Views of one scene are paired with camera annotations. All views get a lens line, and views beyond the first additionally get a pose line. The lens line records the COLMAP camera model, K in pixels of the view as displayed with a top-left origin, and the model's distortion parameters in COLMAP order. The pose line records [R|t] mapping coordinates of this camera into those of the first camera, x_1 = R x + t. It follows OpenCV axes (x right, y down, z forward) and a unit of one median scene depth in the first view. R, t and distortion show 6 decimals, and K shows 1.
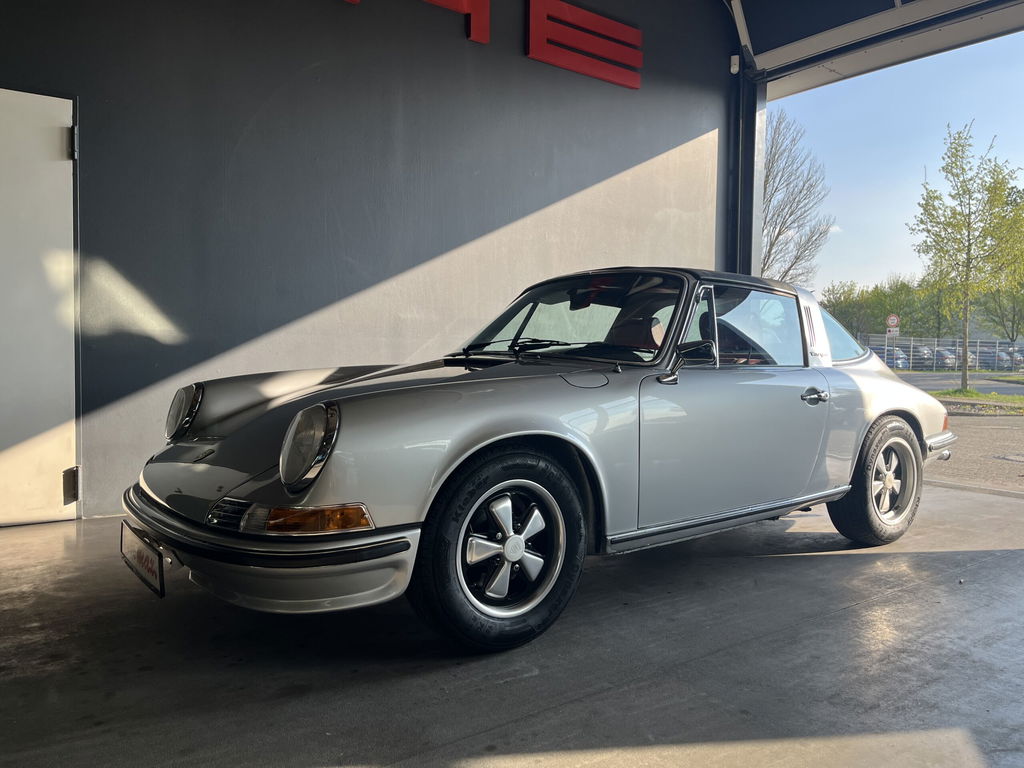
lens RADIAL K [[782.4, 0, 512.0], [0, 782.4, 384.0], [0, 0, 1]] dist [0.086078, -0.105765]
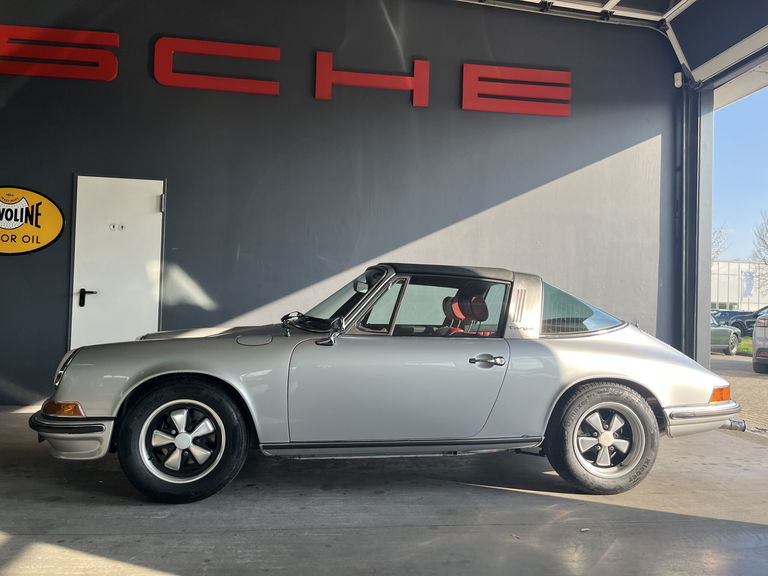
lens RADIAL K [[586.8, 0, 384.0], [0, 586.8, 288.0], [0, 0, 1]] dist [0.086078, -0.105765]
pose [[0.866930, -0.002113, -0.498426, 0.764566], [-0.037923, 0.996813, -0.070186, -0.030969], [0.496985, 0.079748, 0.864087, 0.082736]]
